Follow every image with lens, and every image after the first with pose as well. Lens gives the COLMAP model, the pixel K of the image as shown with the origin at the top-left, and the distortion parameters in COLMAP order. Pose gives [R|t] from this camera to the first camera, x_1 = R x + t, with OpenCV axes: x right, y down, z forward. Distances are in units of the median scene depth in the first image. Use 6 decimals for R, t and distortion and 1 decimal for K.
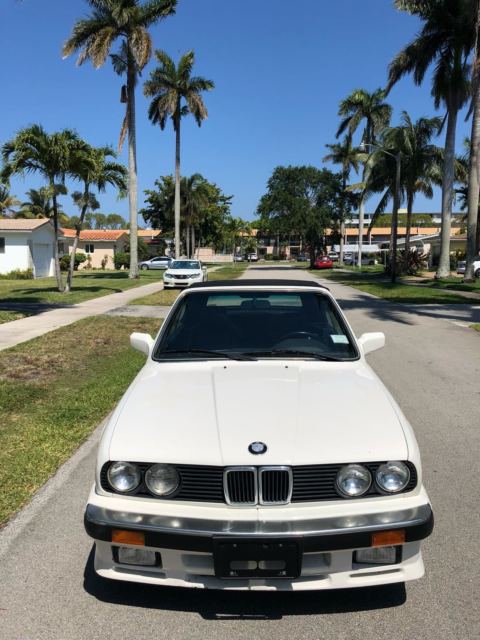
lens RADIAL K [[517.8, 0, 235.7], [0, 517.8, 315.2], [0, 0, 1]] dist [0.009810, 0.001049]
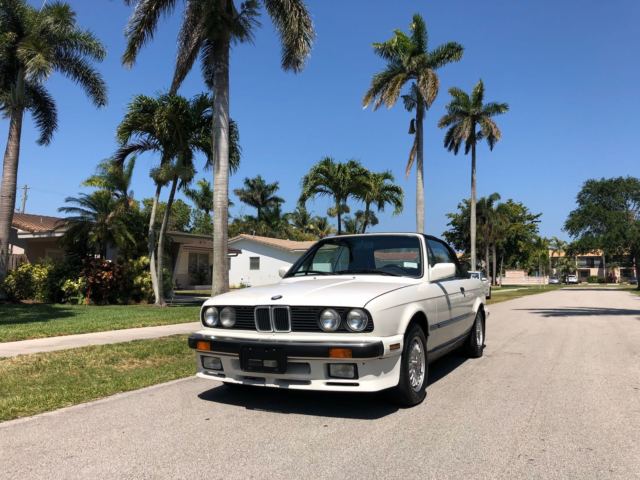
lens RADIAL K [[513.2, 0, 313.3], [0, 513.2, 244.1], [0, 0, 1]] dist [0.031063, -0.055734]
pose [[0.901080, -0.030770, -0.432561, 0.058290], [-0.050118, 0.983406, -0.174356, 0.024946], [0.430748, 0.178788, 0.884585, -0.028185]]
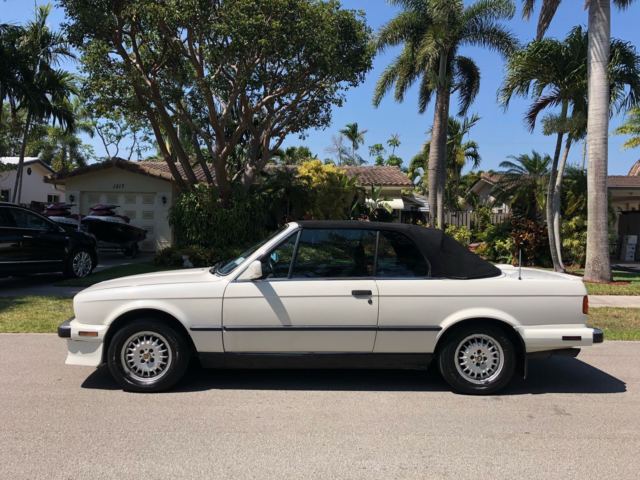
lens RADIAL K [[513.2, 0, 316.4], [0, 513.2, 239.7], [0, 0, 1]] dist [0.031063, -0.055734]
pose [[0.035683, 0.025276, -0.999043, 0.152873], [-0.126723, 0.991725, 0.020565, -0.005780], [0.991296, 0.125868, 0.038591, 0.121905]]
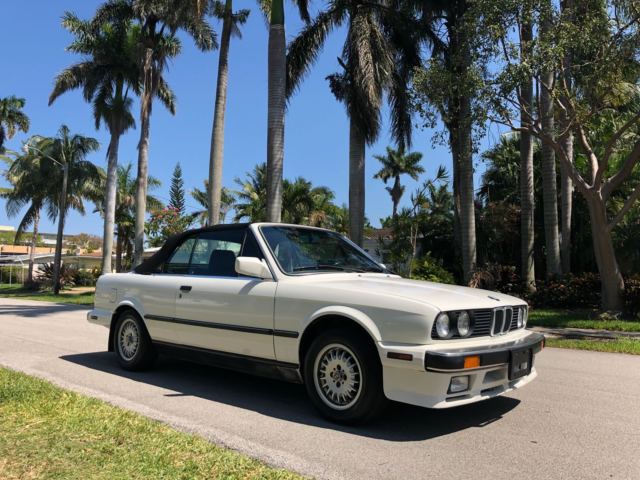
lens RADIAL K [[517.8, 0, 314.8], [0, 517.8, 238.7], [0, 0, 1]] dist [0.009810, 0.001049]
pose [[0.660371, 0.074584, 0.747226, -0.101296], [0.067846, 0.985060, -0.158283, 0.019579], [-0.747868, 0.155222, 0.645445, 0.025157]]
